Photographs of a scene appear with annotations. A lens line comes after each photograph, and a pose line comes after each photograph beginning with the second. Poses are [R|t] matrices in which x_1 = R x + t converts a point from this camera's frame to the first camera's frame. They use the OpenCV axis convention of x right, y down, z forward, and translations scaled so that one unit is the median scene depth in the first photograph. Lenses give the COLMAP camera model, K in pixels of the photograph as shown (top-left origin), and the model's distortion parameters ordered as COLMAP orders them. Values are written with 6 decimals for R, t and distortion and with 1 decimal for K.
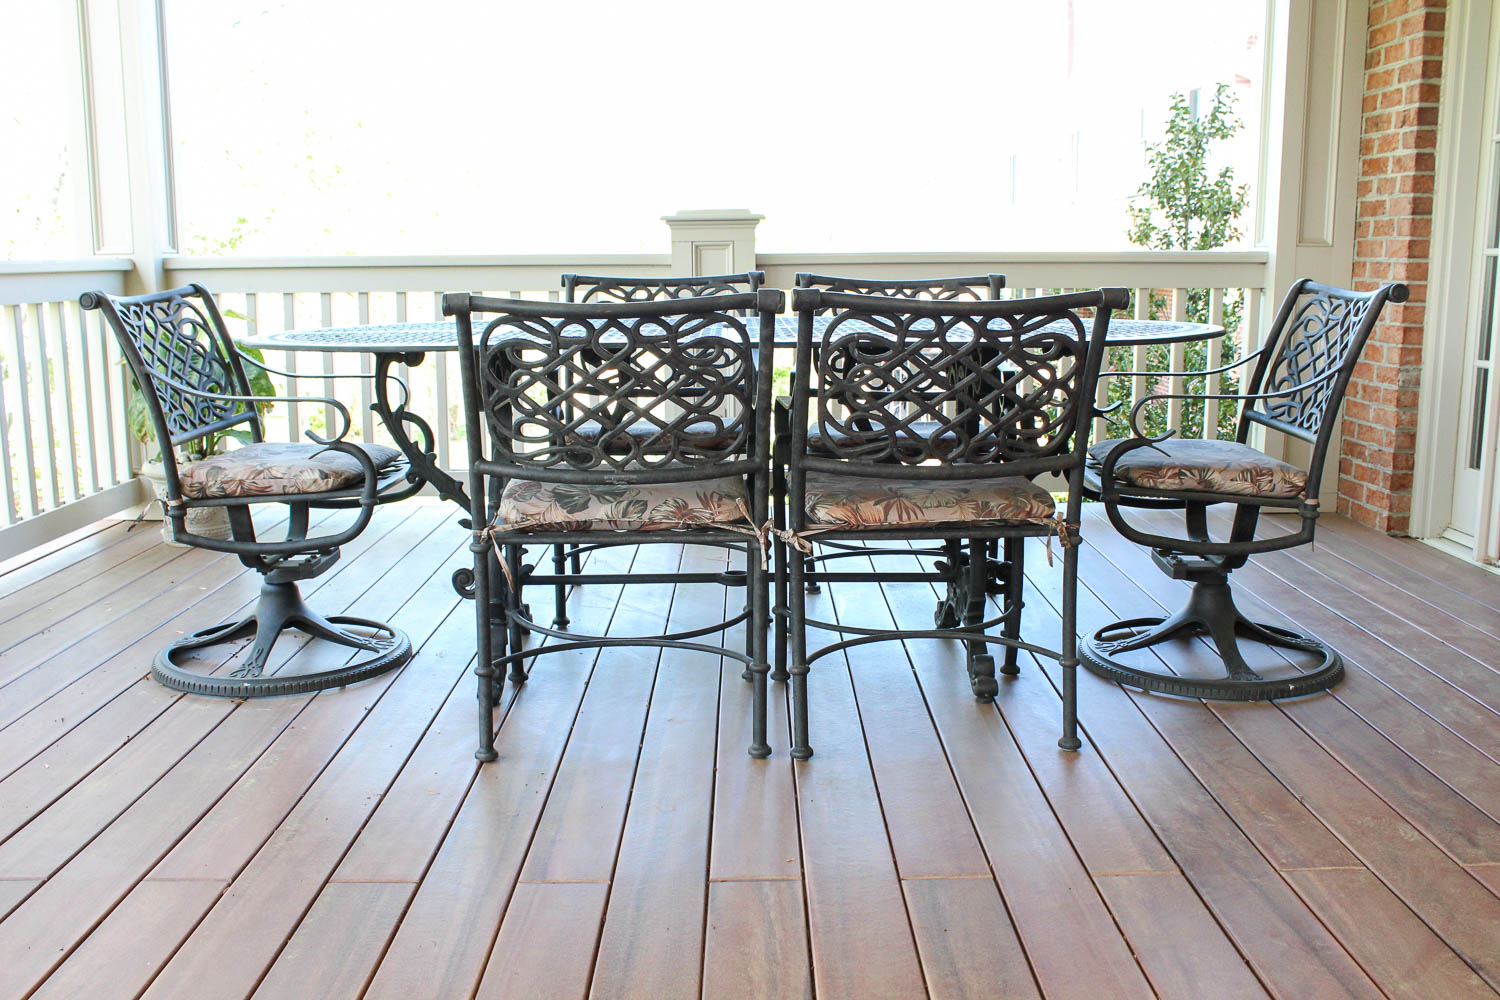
lens RADIAL K [[1380.7, 0, 750.4], [0, 1380.7, 492.3], [0, 0, 1]] dist [-0.150584, 0.159595]
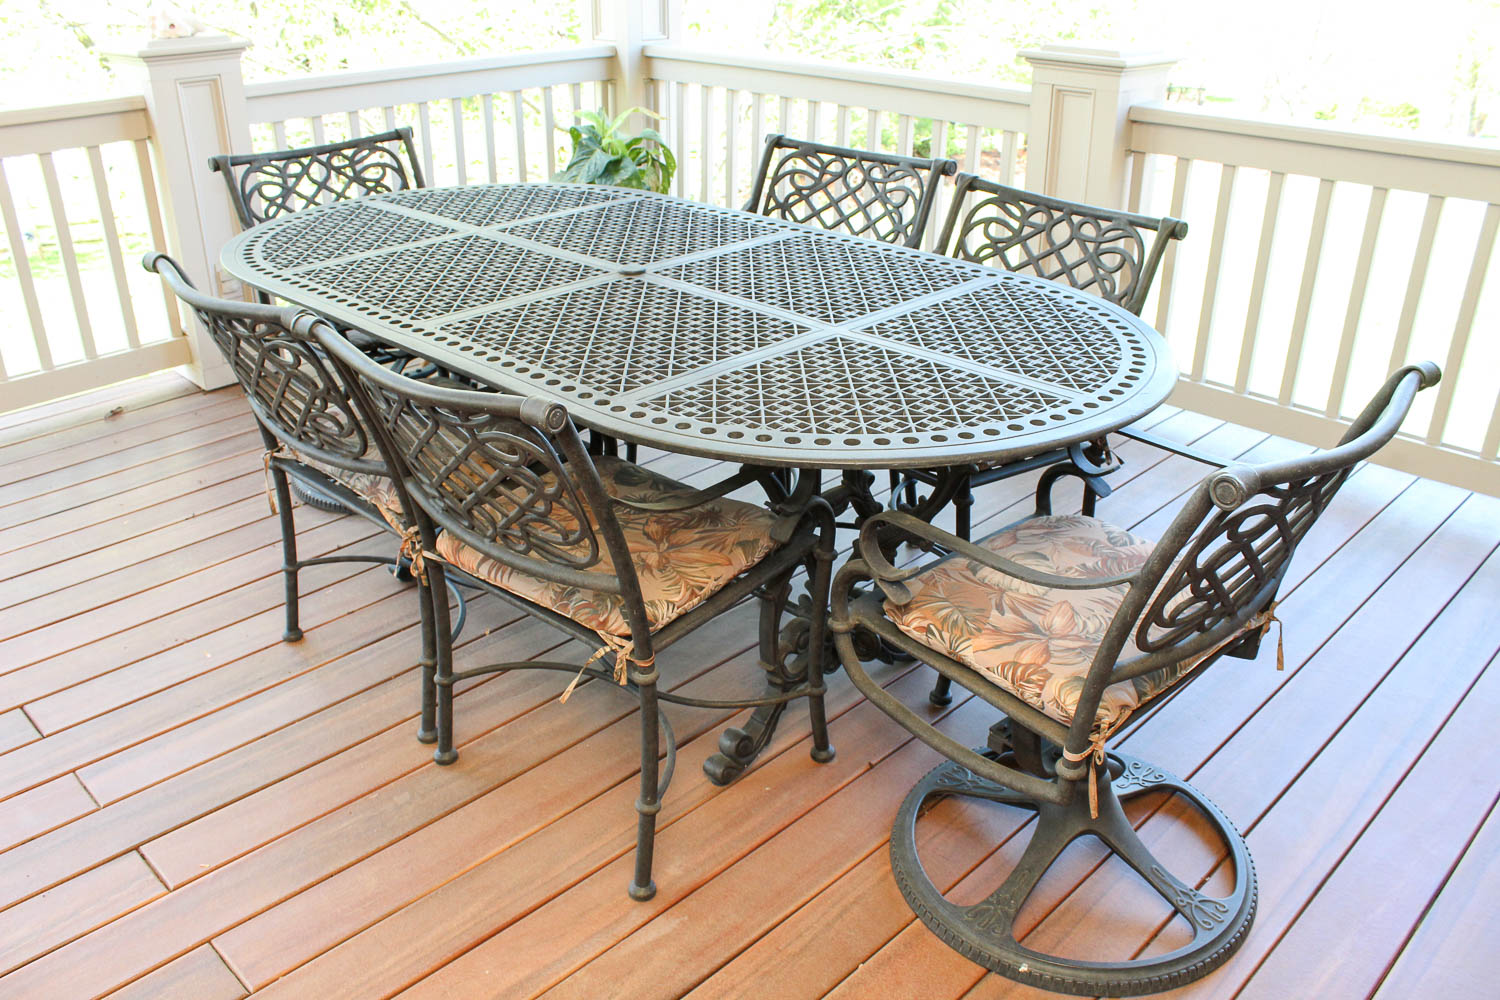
lens RADIAL K [[1231.1, 0, 750.0], [0, 1231.1, 500.0], [0, 0, 1]] dist [-0.166873, 0.147974]
pose [[0.712231, 0.312538, -0.628527, 0.447978], [-0.126351, 0.937865, 0.323180, -0.189675], [0.690479, -0.150764, 0.707466, 0.370505]]
